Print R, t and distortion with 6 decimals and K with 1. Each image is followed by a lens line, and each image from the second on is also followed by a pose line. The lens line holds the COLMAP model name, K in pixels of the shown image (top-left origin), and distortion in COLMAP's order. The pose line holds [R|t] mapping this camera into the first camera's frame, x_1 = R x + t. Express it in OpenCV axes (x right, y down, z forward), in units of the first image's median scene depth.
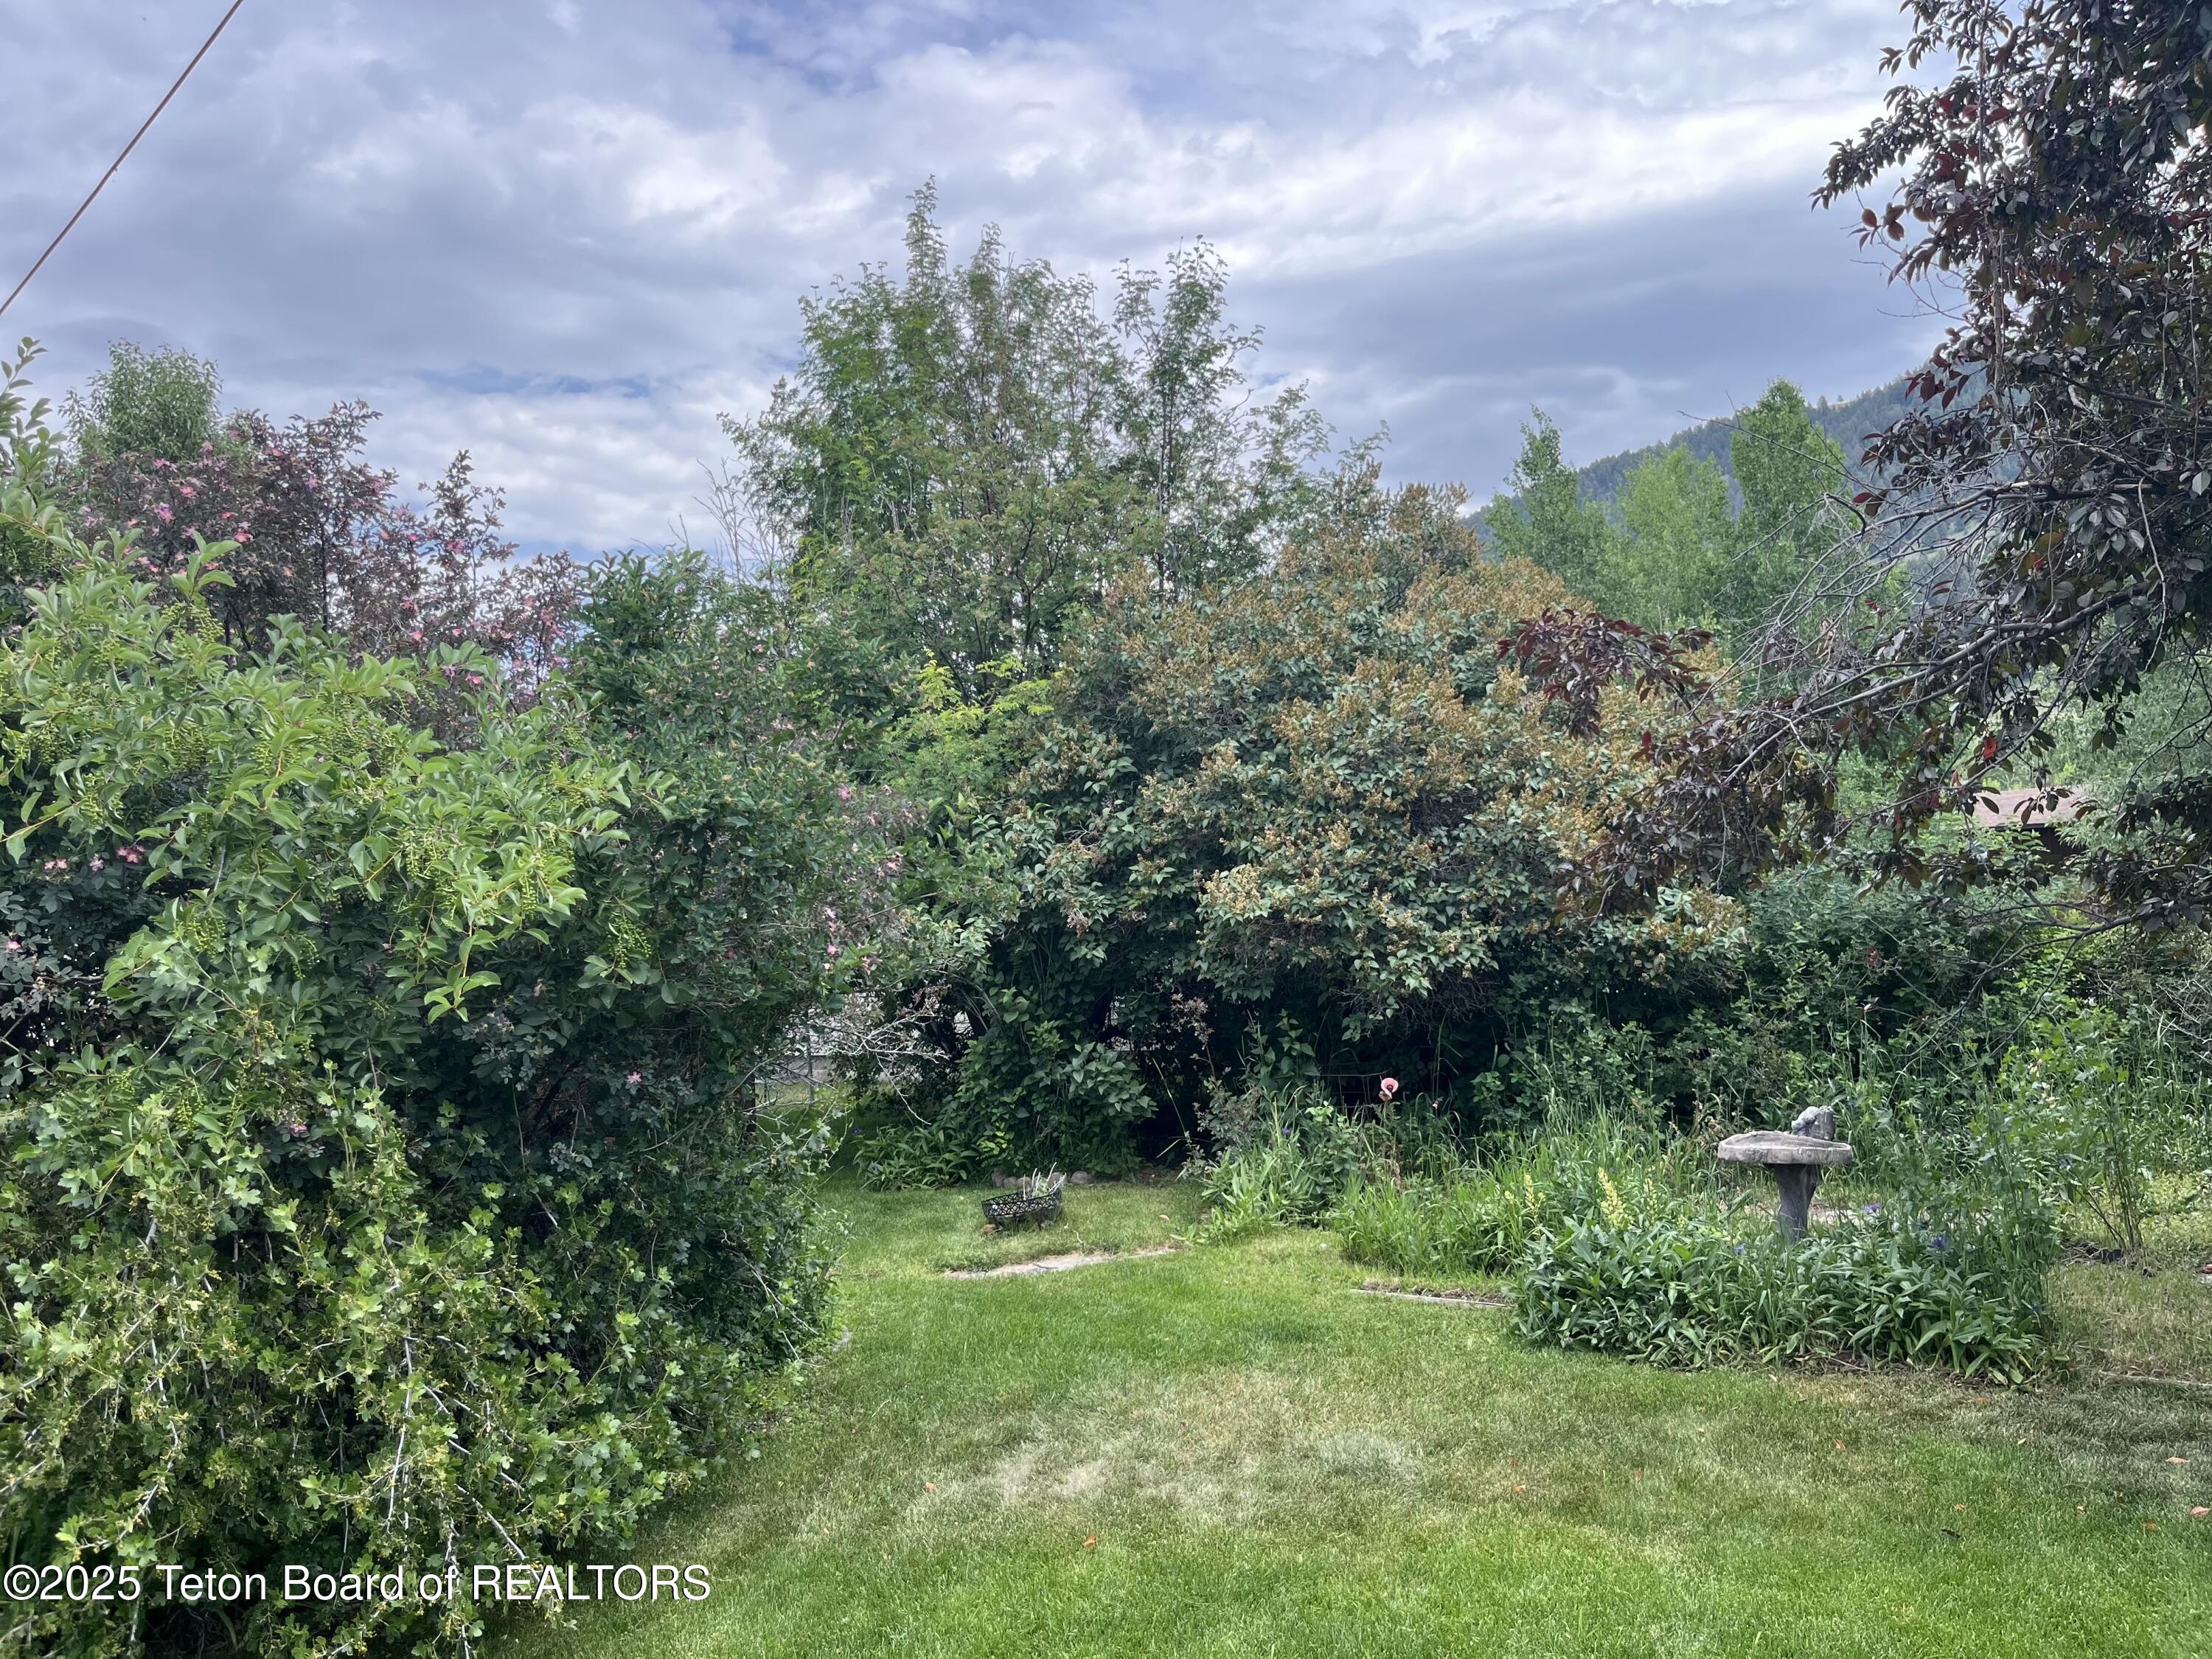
lens RADIAL K [[1663.4, 0, 1099.6], [0, 1663.4, 831.5], [0, 0, 1]] dist [0.030024, -0.057208]
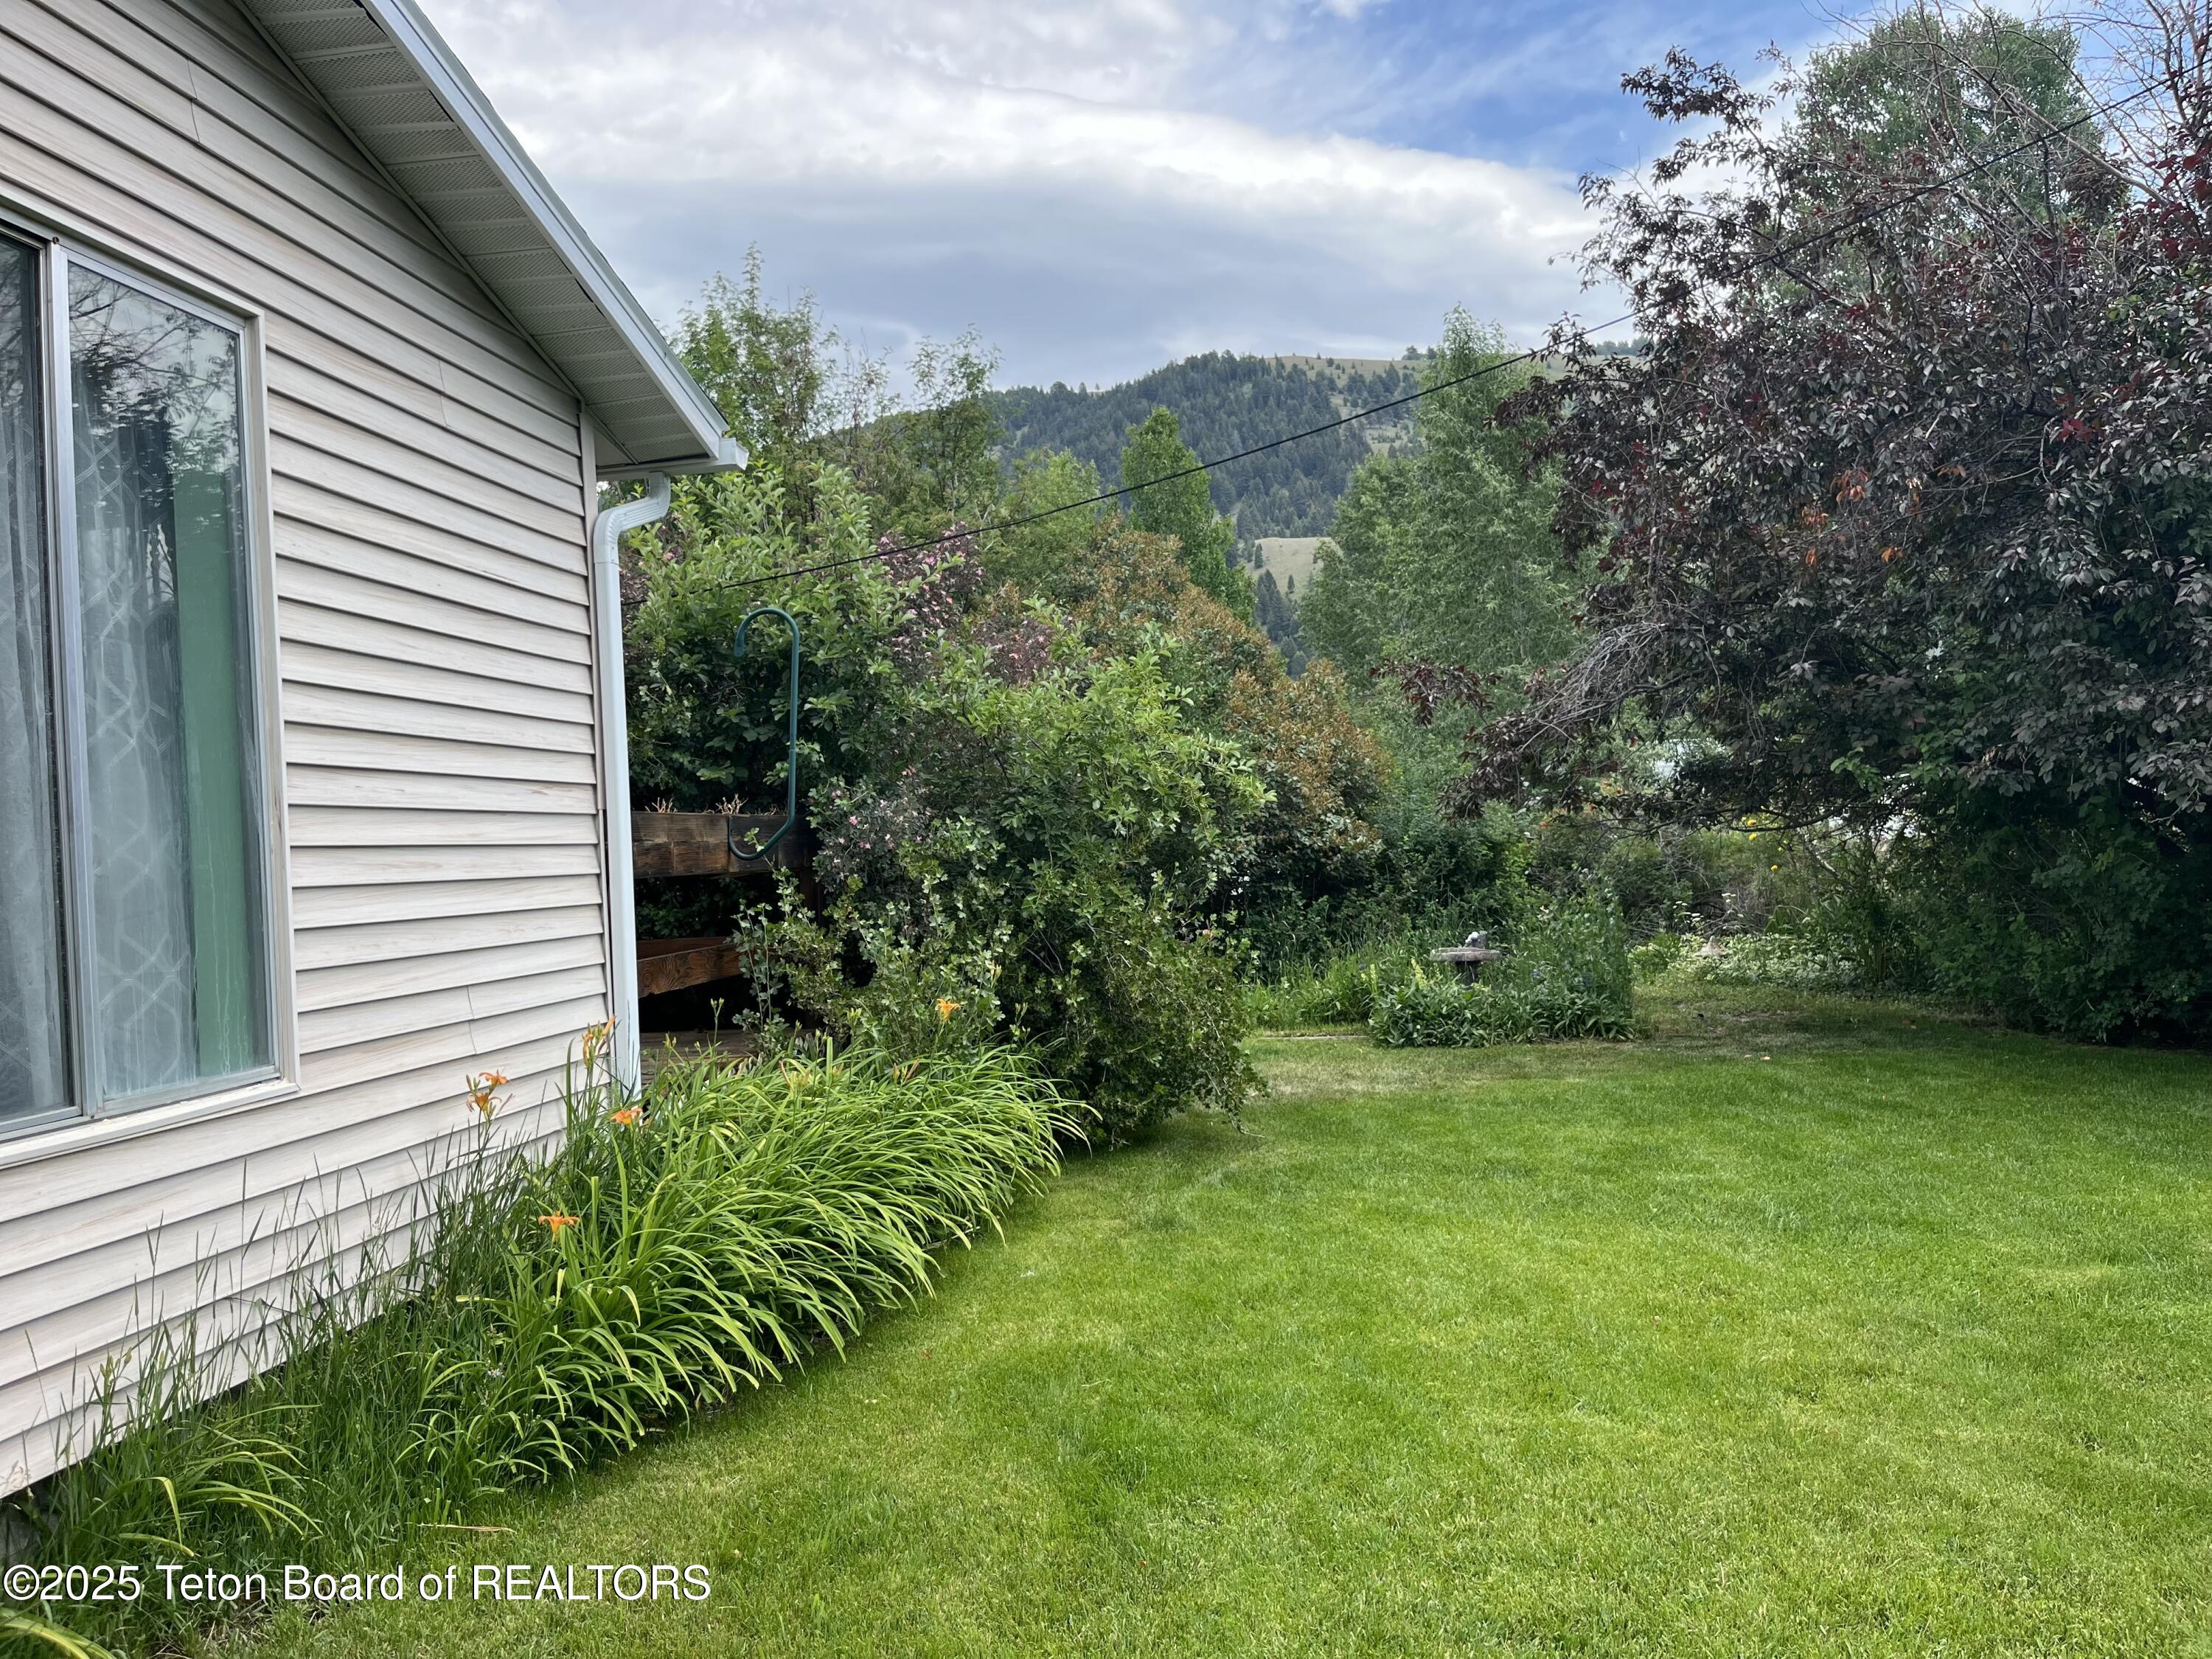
lens RADIAL K [[1700.9, 0, 1113.7], [0, 1700.9, 835.4], [0, 0, 1]] dist [0.084058, -0.101480]
pose [[0.903662, 0.010784, 0.428112, -0.565484], [-0.027035, 0.999125, 0.031898, 0.008022], [-0.427393, -0.040400, 0.903163, -0.397063]]
